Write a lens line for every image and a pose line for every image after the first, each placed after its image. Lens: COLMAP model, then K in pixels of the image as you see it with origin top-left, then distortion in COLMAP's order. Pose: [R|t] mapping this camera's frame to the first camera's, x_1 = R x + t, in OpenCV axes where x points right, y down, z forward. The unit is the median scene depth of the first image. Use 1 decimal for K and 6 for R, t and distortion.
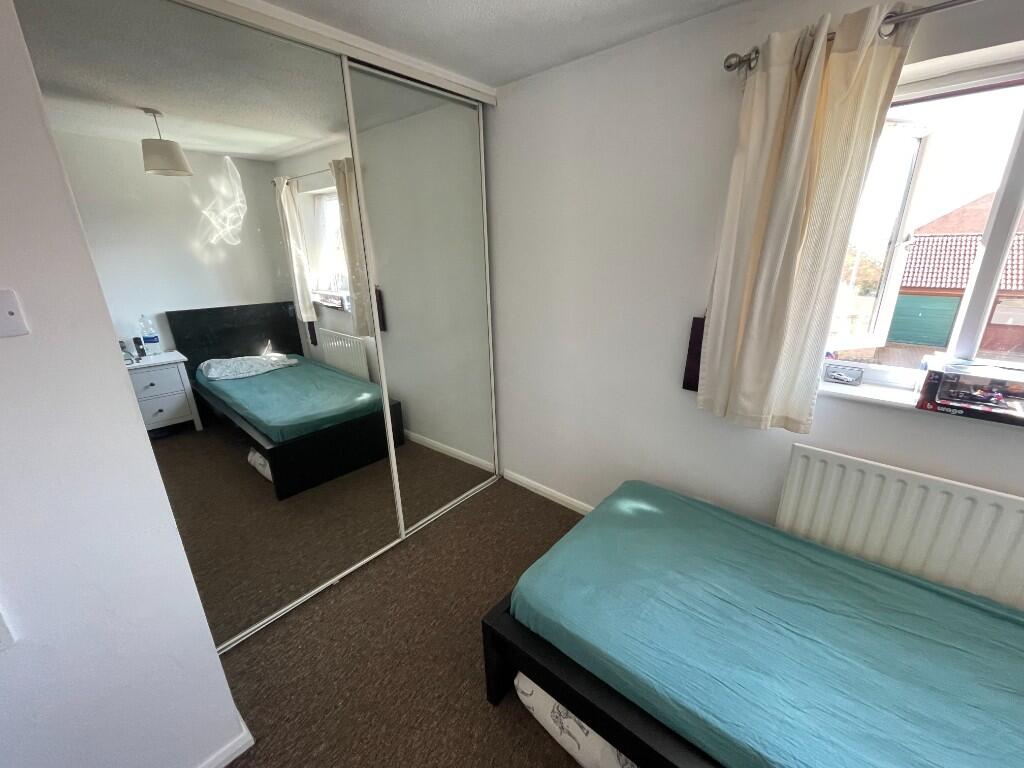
lens RADIAL K [[416.5, 0, 515.1], [0, 416.5, 383.0], [0, 0, 1]] dist [0.000069, -0.000359]
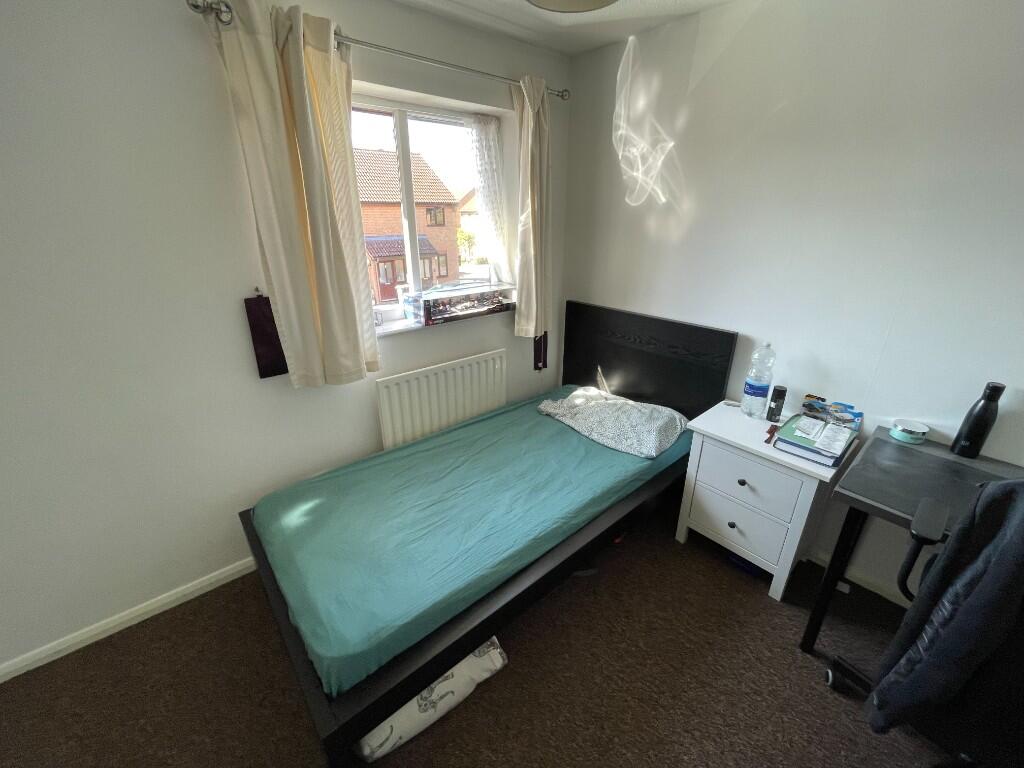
lens RADIAL K [[416.5, 0, 513.1], [0, 416.5, 381.5], [0, 0, 1]] dist [0.000069, -0.000359]
pose [[0.148970, -0.355927, 0.922564, -0.473236], [0.302531, 0.904642, 0.300162, -0.116302], [-0.941426, 0.234389, 0.242444, 0.360340]]
